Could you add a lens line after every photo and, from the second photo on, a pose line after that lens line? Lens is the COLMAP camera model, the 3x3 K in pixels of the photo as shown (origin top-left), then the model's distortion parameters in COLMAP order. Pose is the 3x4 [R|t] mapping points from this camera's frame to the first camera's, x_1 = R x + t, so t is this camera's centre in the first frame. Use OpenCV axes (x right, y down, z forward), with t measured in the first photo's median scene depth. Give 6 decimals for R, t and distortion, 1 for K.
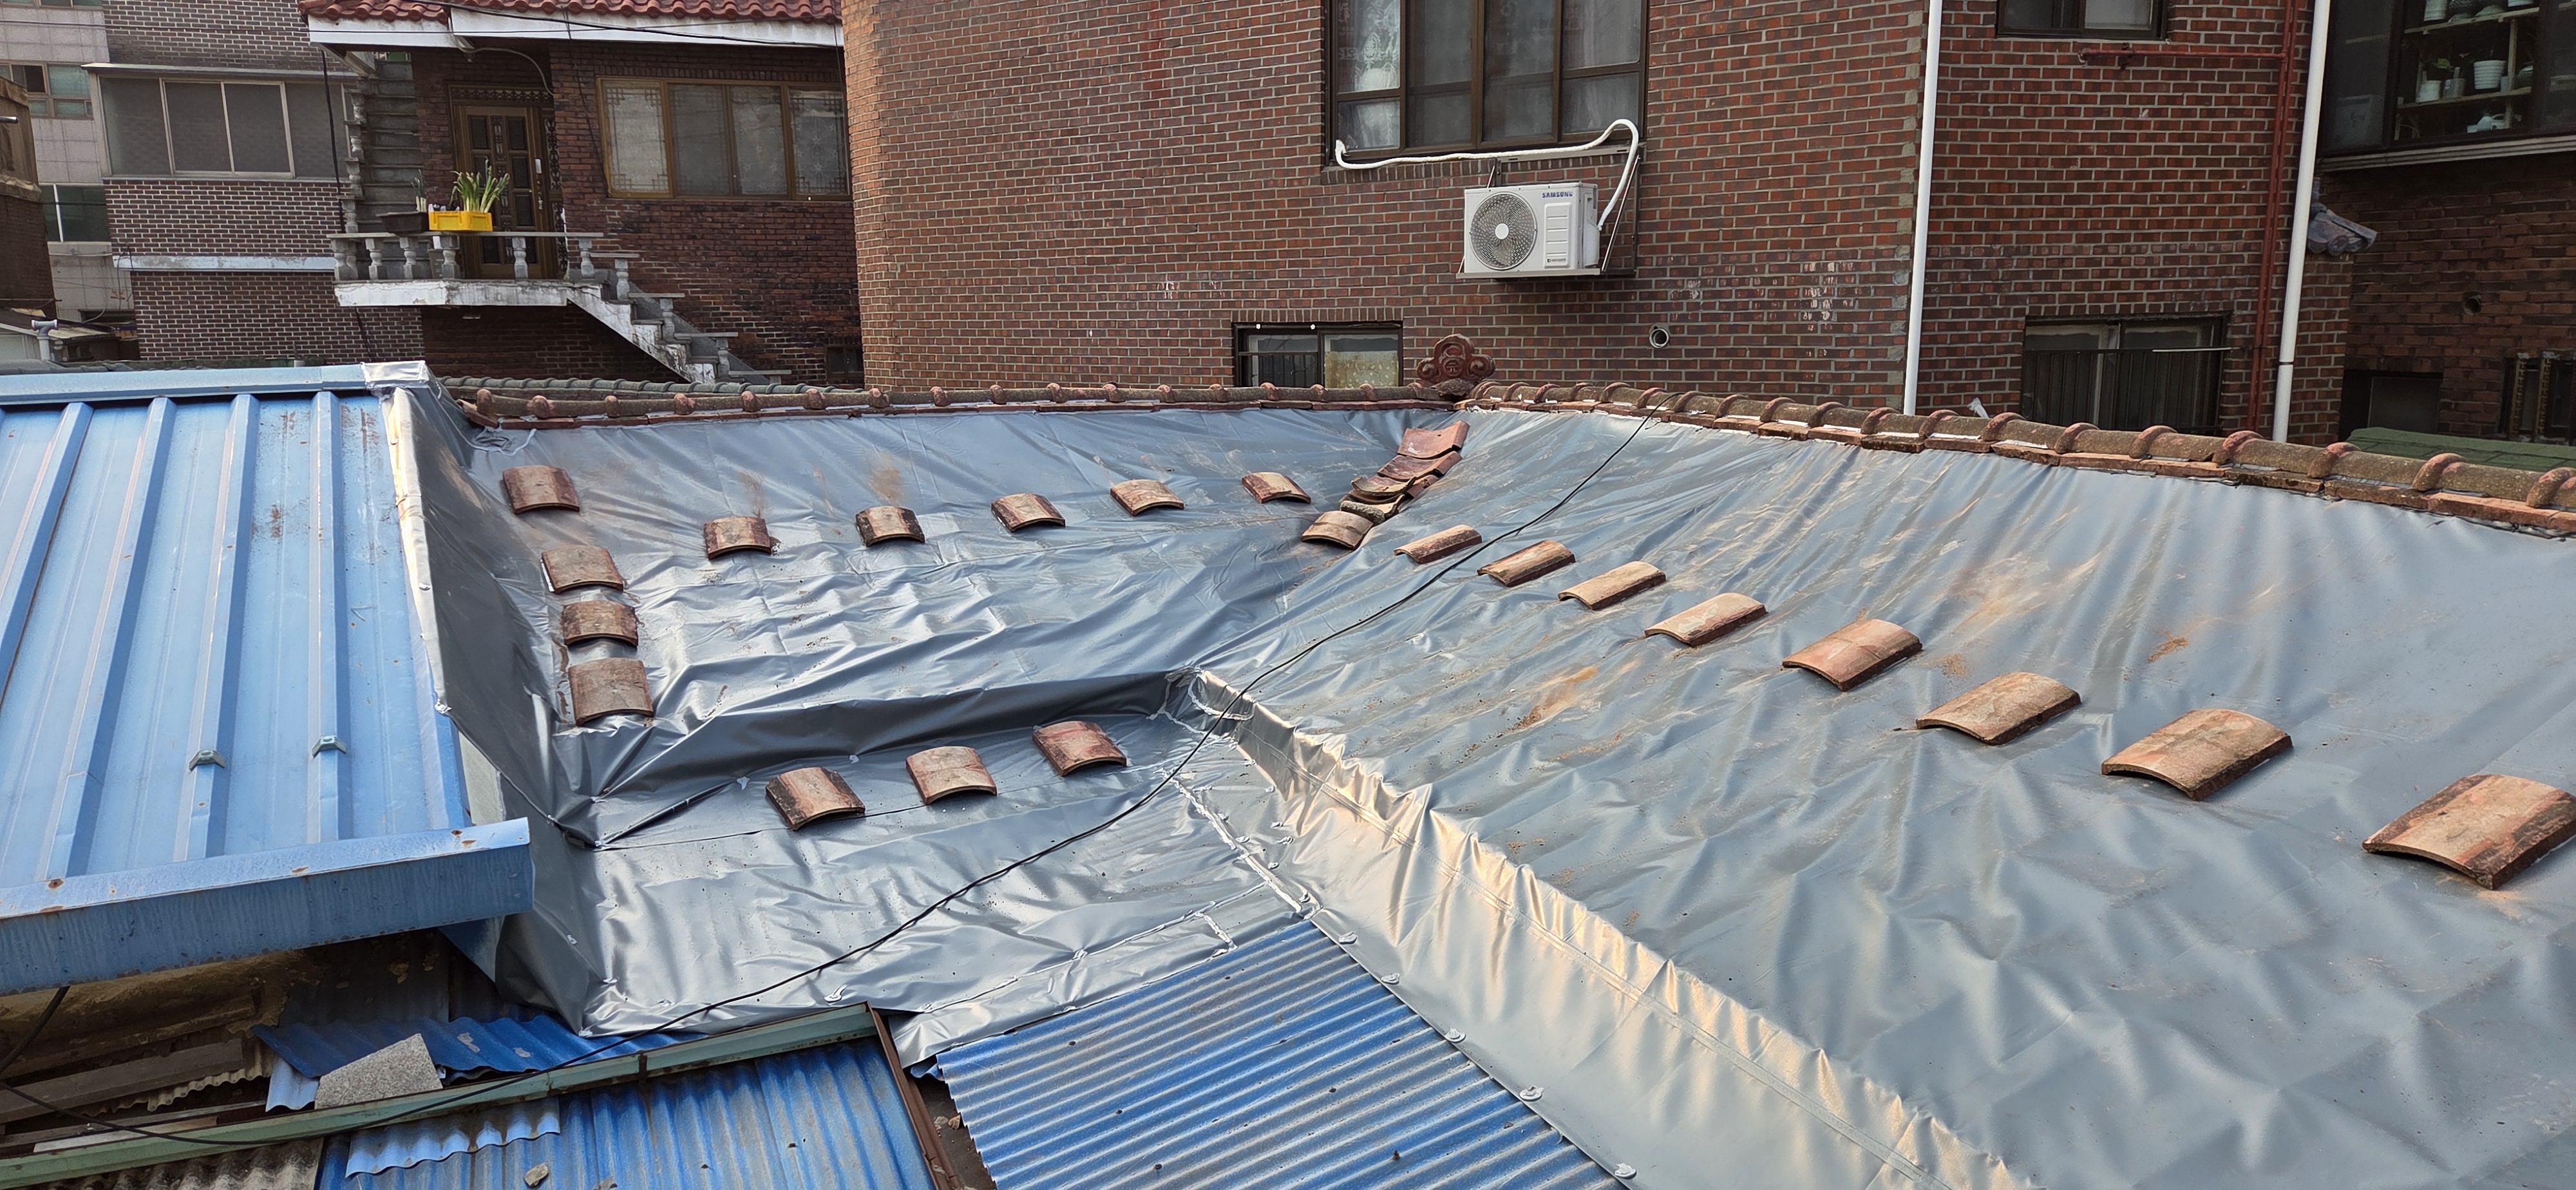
lens RADIAL K [[1722.7, 0, 1225.6], [0, 1722.7, 615.1], [0, 0, 1]] dist [0.067301, -0.051069]
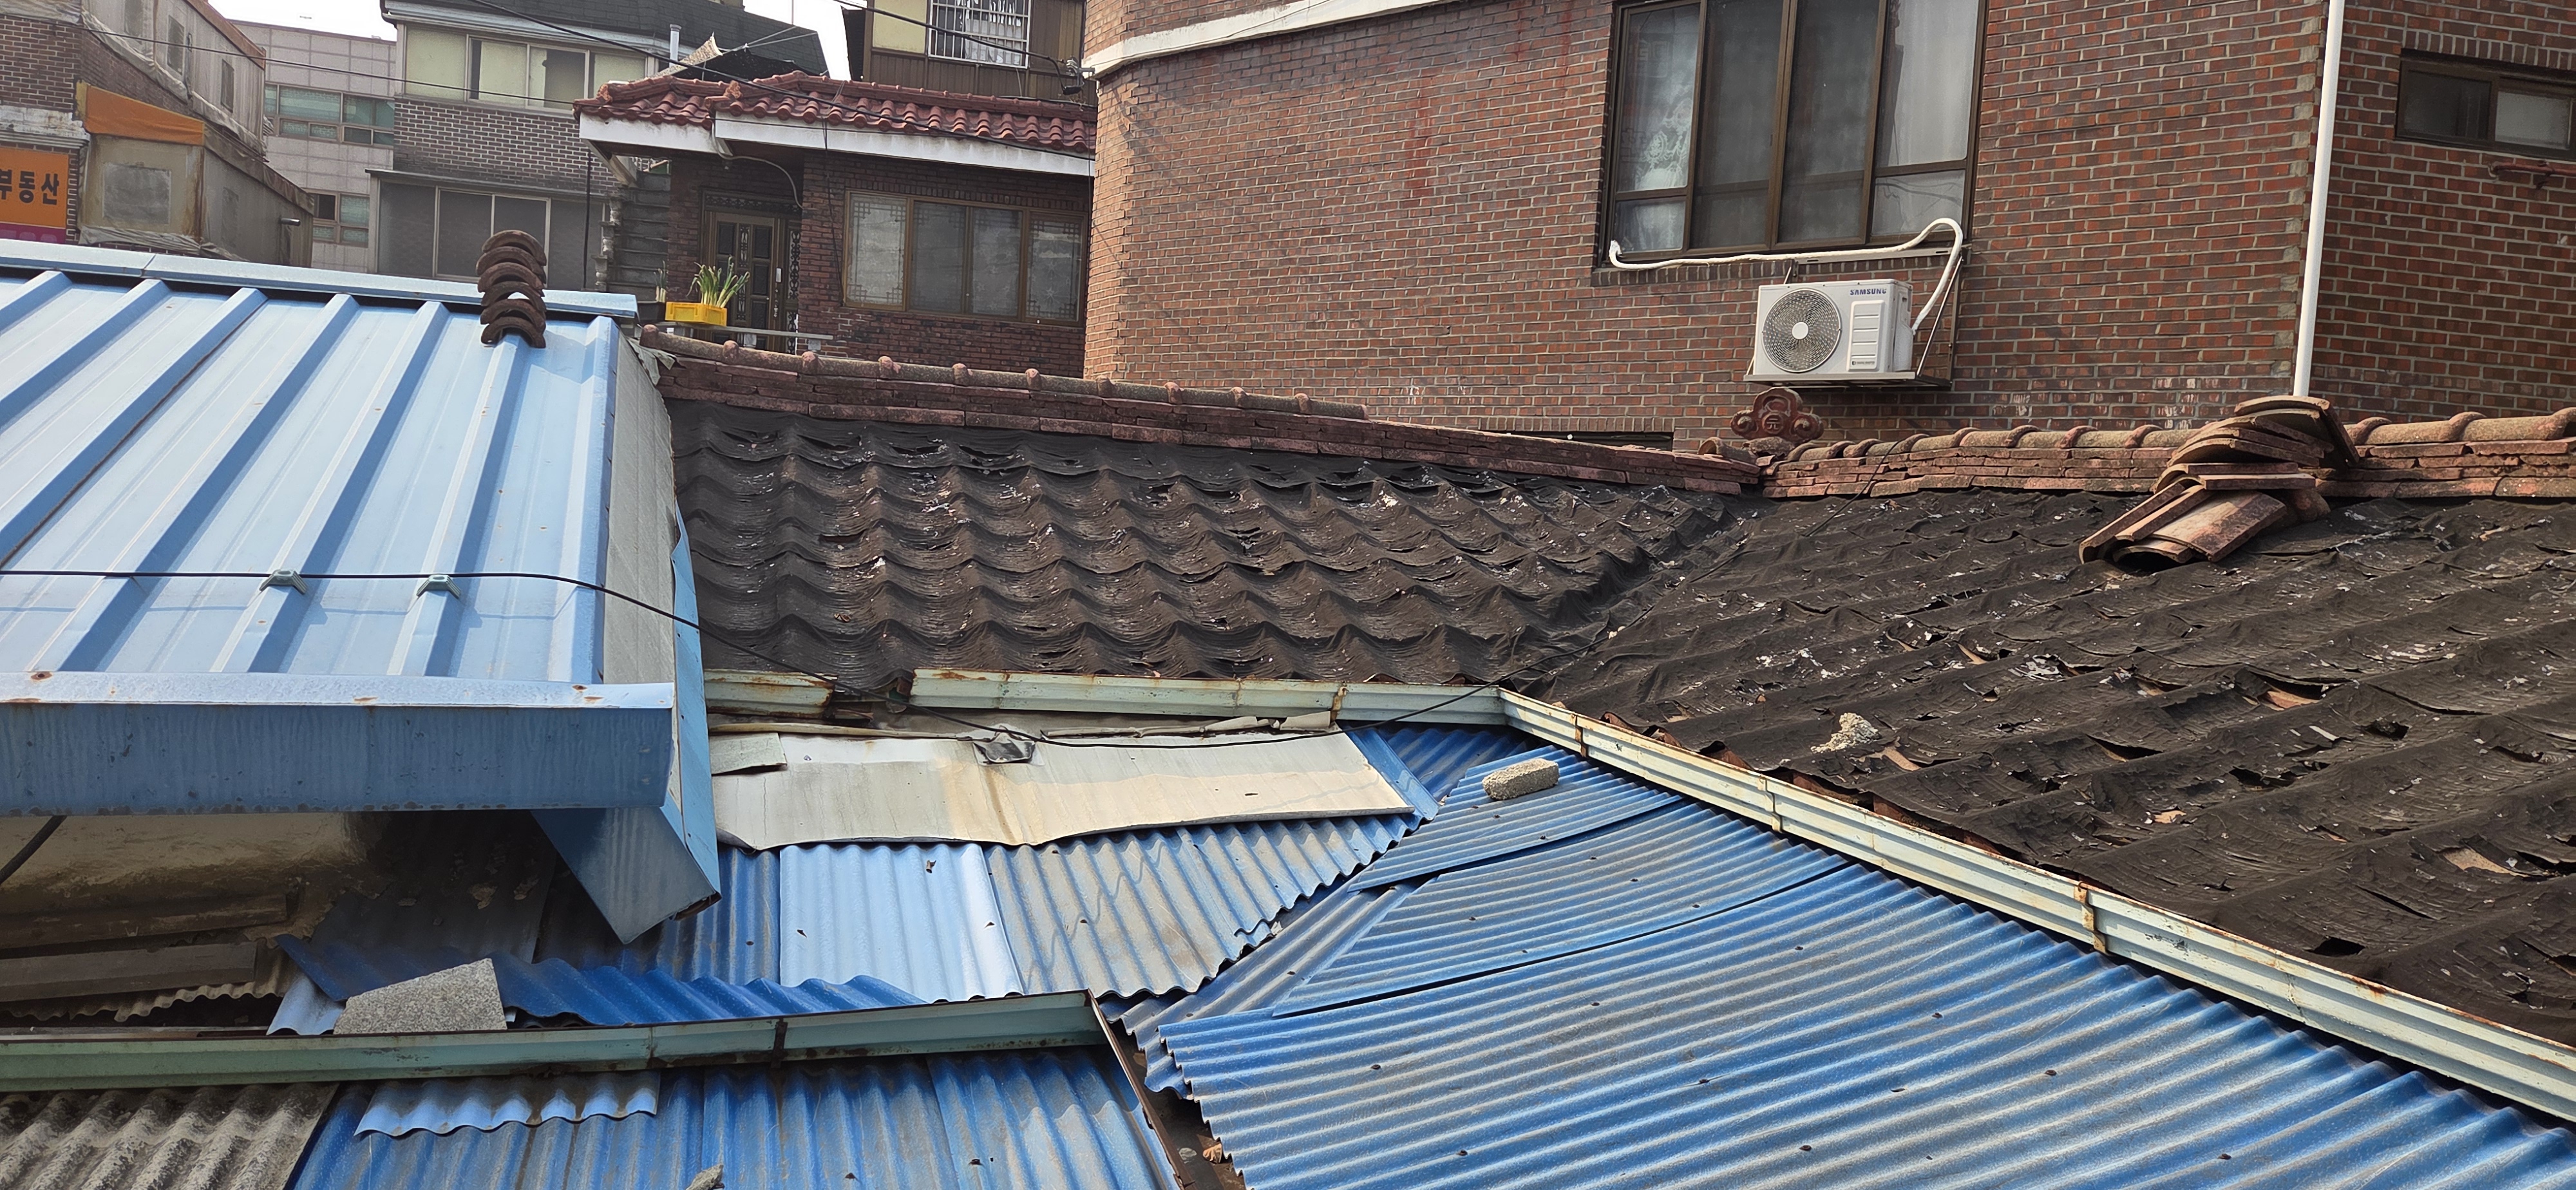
lens RADIAL K [[1722.7, 0, 1272.0], [0, 1722.7, 574.8], [0, 0, 1]] dist [0.067301, -0.051069]
pose [[0.993743, 0.079962, -0.077976, -0.037855], [-0.090384, 0.985895, -0.140863, 0.063240], [0.065612, 0.147029, 0.986954, 0.113592]]
